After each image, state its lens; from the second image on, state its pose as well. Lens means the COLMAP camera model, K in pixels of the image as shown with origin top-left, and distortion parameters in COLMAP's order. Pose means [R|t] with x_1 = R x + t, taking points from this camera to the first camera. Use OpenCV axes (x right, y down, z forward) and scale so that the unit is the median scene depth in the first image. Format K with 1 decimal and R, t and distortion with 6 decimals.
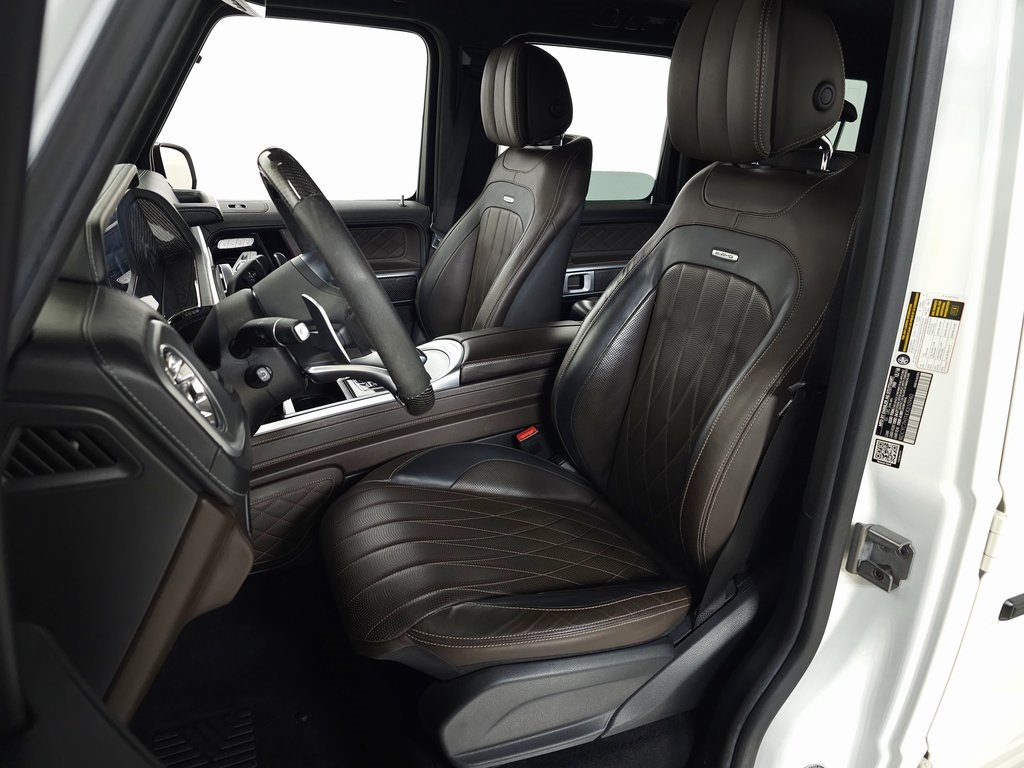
lens RADIAL K [[895.4, 0, 516.2], [0, 895.4, 381.7], [0, 0, 1]] dist [0.008299, -0.009660]
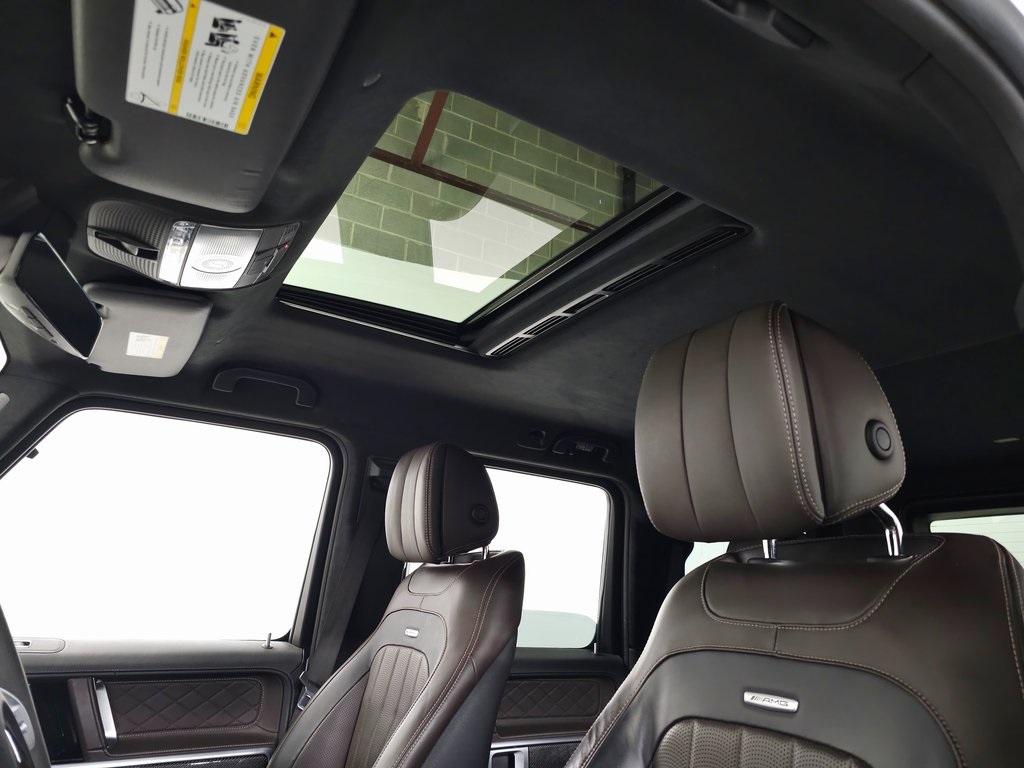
lens RADIAL K [[794.0, 0, 517.1], [0, 794.0, 327.4], [0, 0, 1]] dist [0.039309, -0.053754]
pose [[0.996037, 0.034105, 0.082140, 0.014536], [0.019641, 0.816401, -0.577151, -0.031116], [-0.086743, 0.576477, 0.812496, 0.320447]]
